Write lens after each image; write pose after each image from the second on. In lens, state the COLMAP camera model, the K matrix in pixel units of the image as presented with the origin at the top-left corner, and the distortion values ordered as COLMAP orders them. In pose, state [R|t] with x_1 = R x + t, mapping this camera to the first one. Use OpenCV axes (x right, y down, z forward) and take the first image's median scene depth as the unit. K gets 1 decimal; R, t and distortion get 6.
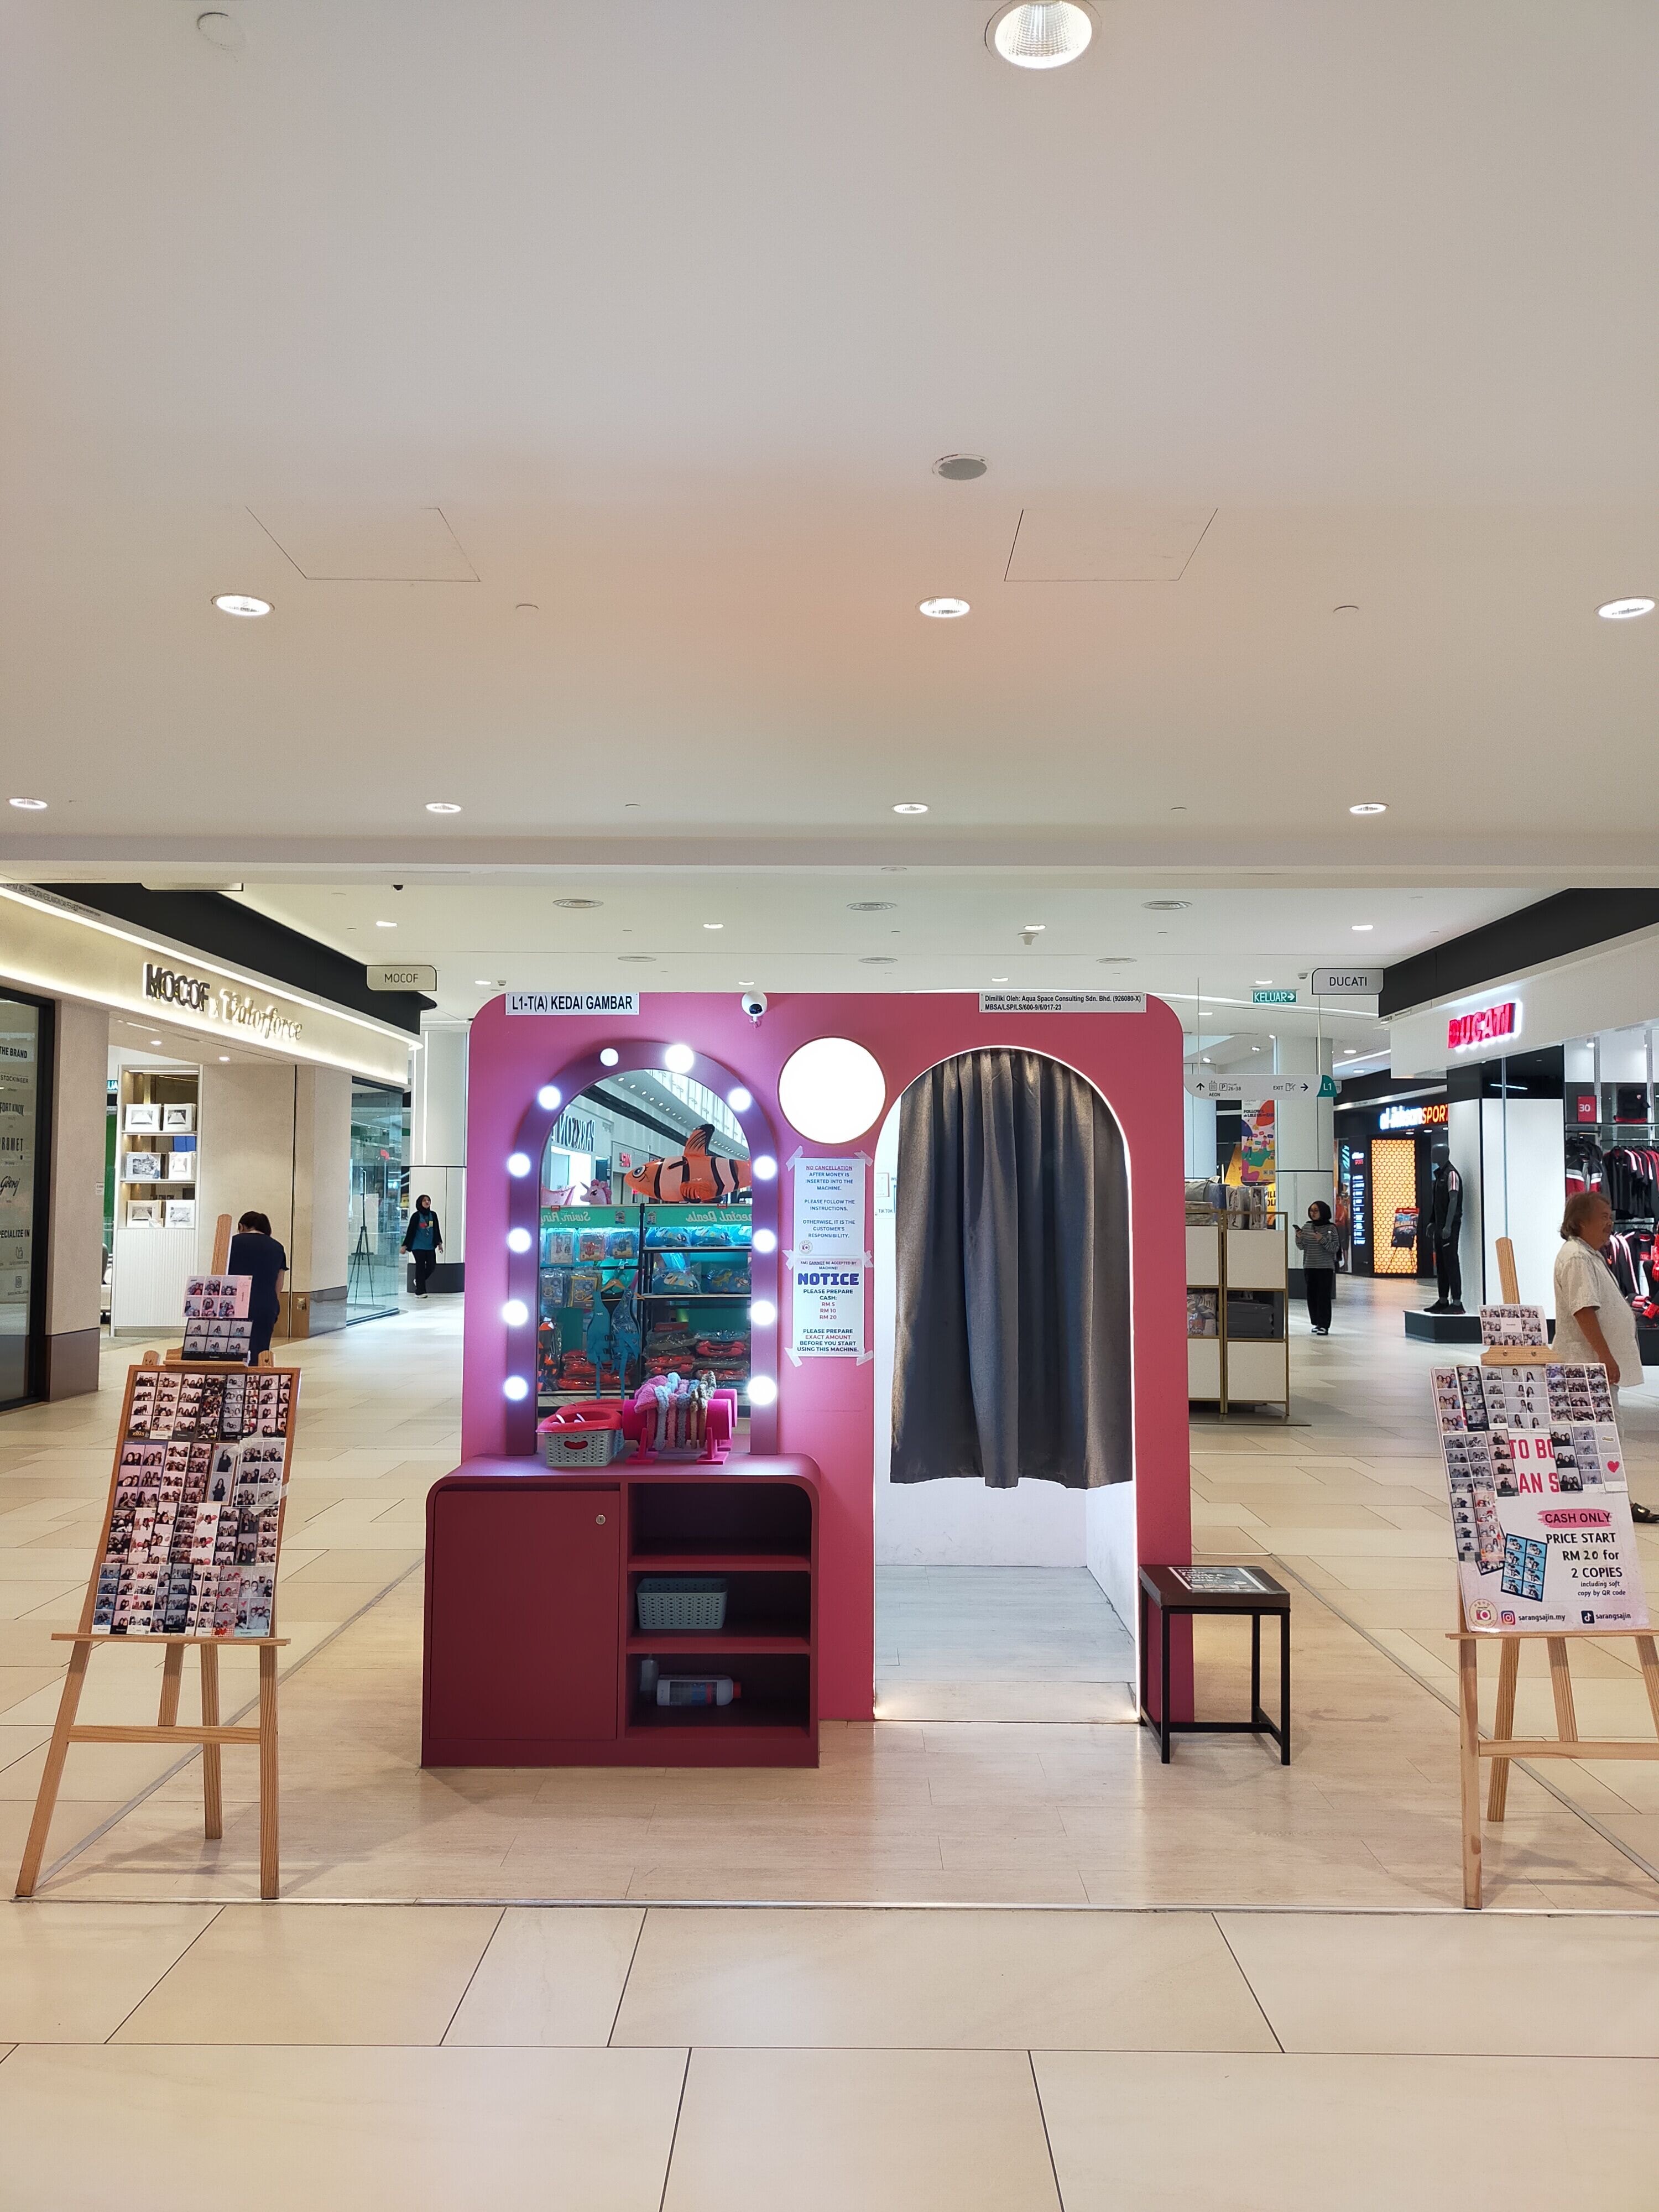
lens RADIAL K [[1664.8, 0, 830.5], [0, 1664.8, 1107.4], [0, 0, 1]] dist [0.039908, -0.056856]
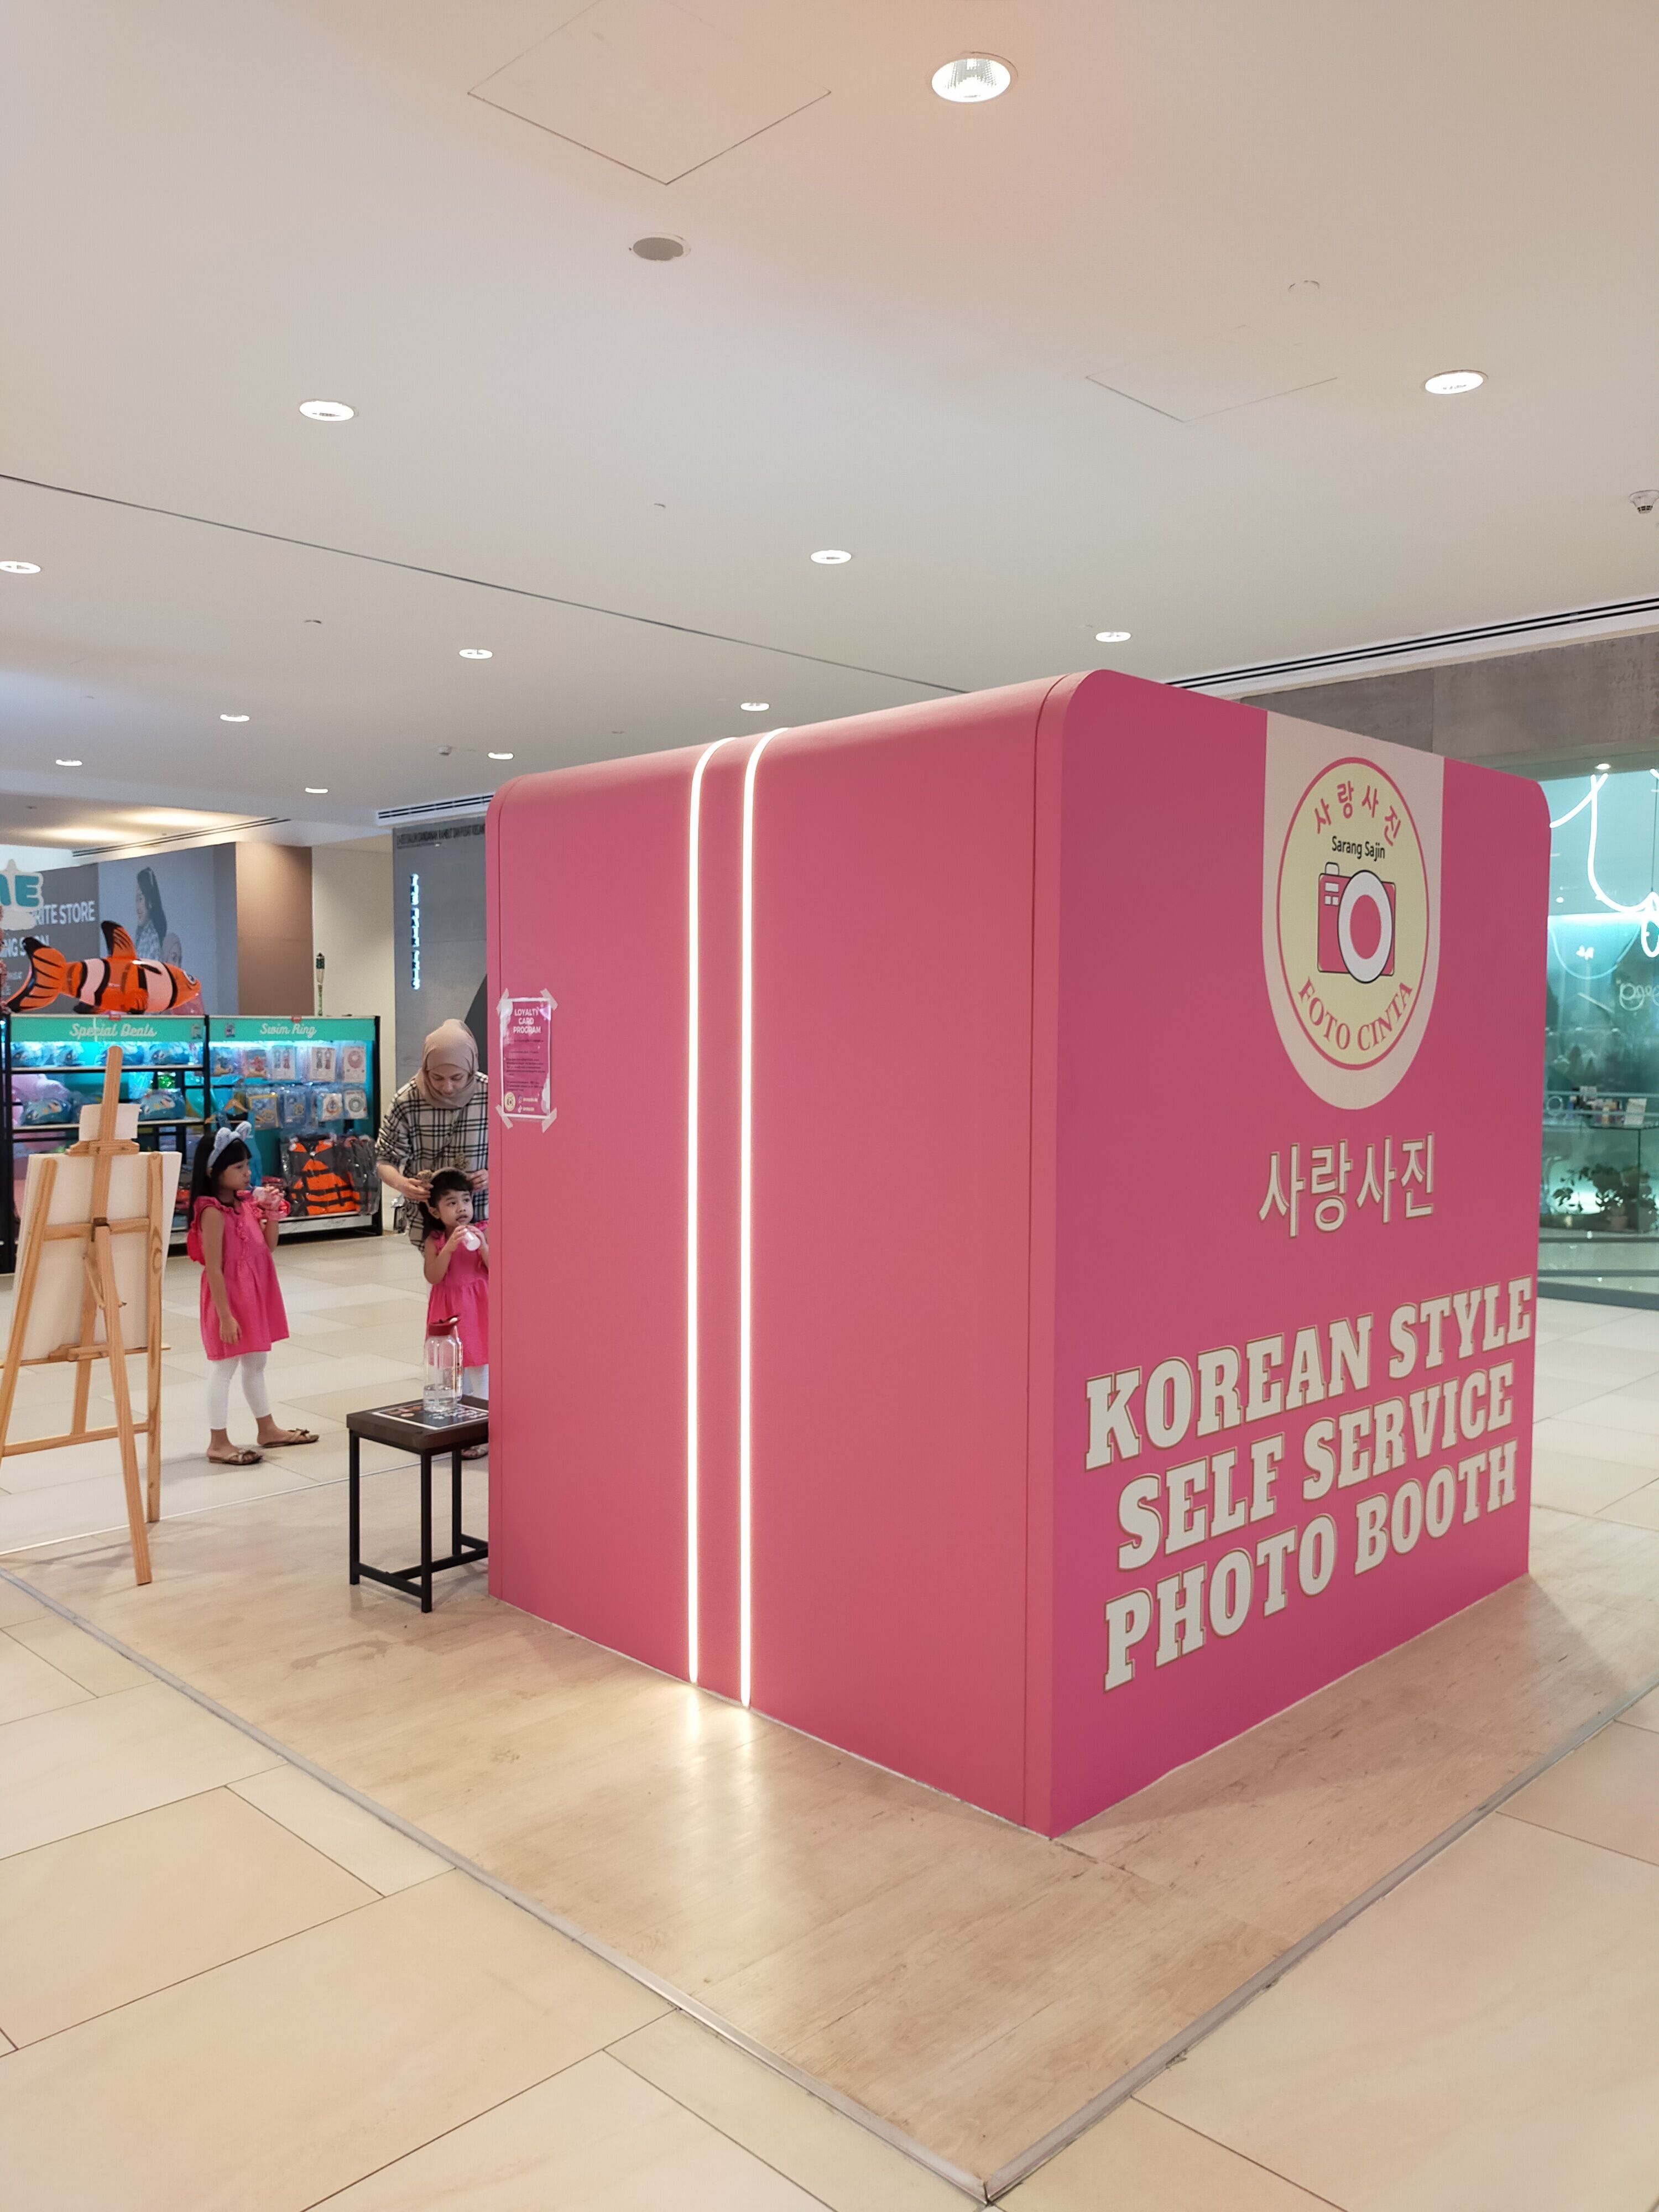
lens RADIAL K [[1664.8, 0, 818.0], [0, 1664.8, 1106.6], [0, 0, 1]] dist [0.039908, -0.056856]
pose [[-0.698659, 0.030033, -0.714824, 0.815130], [0.030813, 0.999455, 0.011876, 0.112325], [0.714791, -0.013729, -0.699204, 1.970589]]
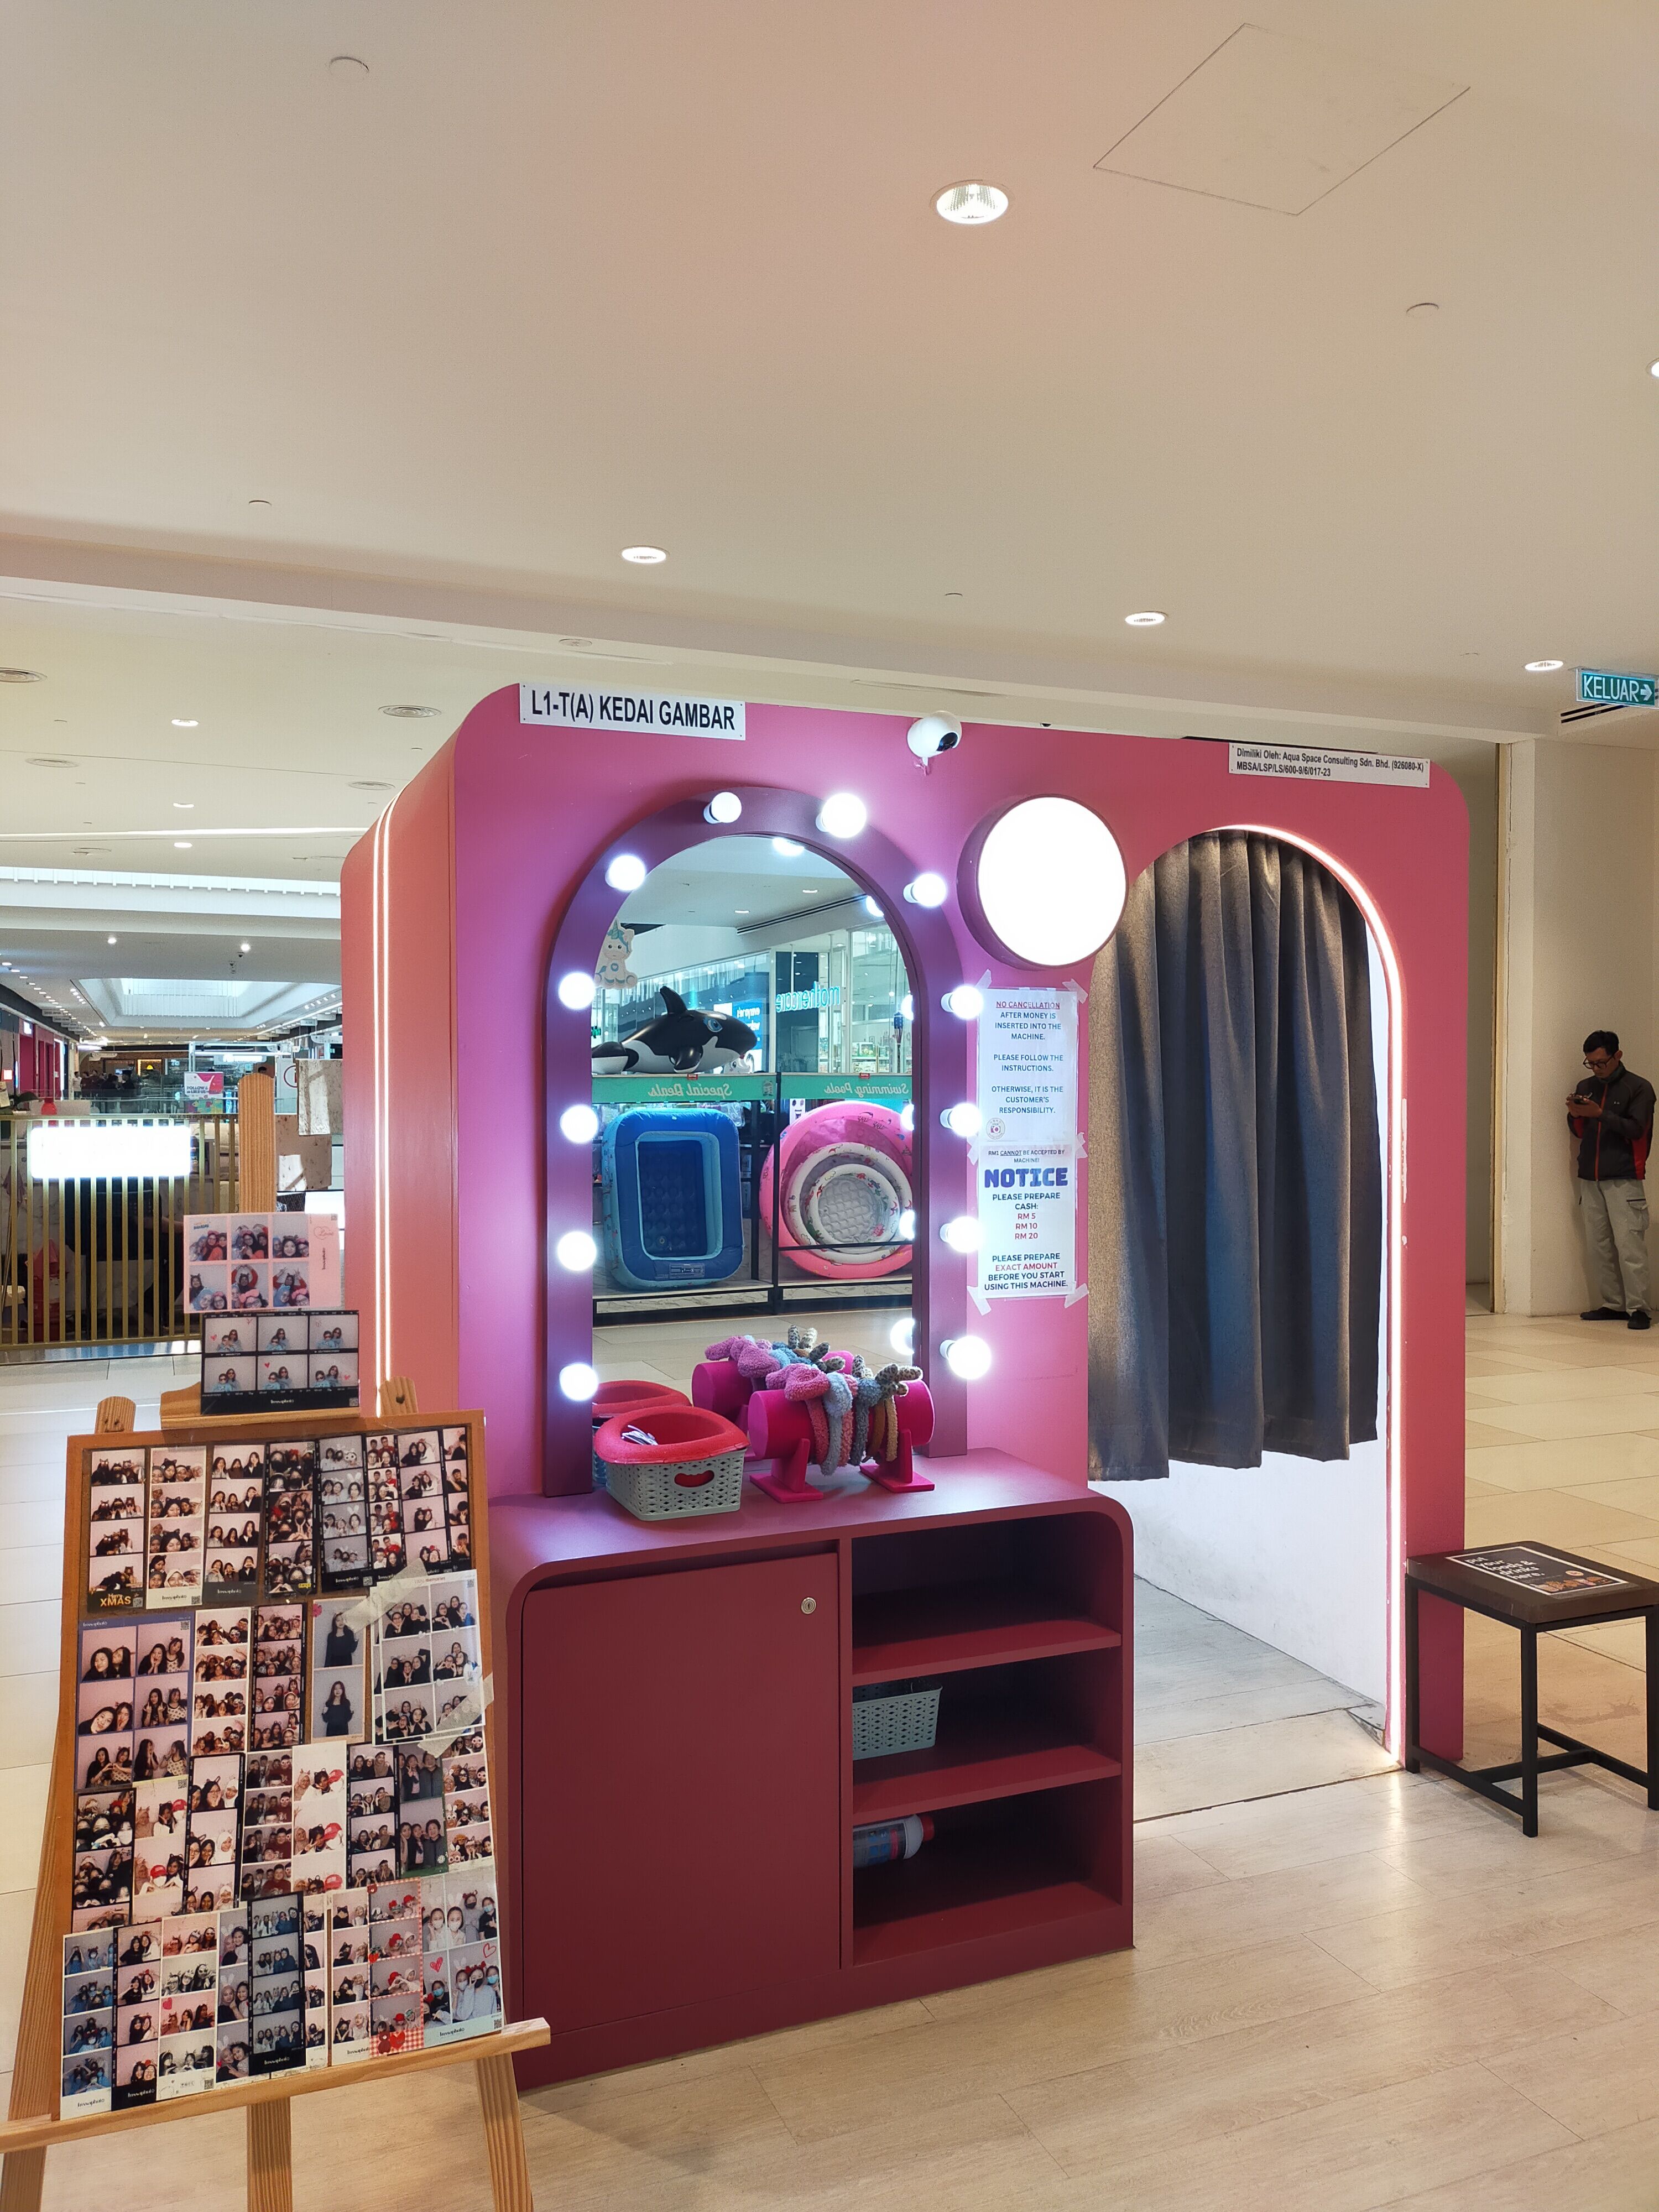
lens RADIAL K [[1664.8, 0, 829.5], [0, 1664.8, 1108.8], [0, 0, 1]] dist [0.039908, -0.056856]
pose [[0.921319, -0.009769, 0.388685, -0.367496], [-0.020211, 0.997129, 0.072968, 0.035673], [-0.388282, -0.075083, 0.918477, 0.501785]]
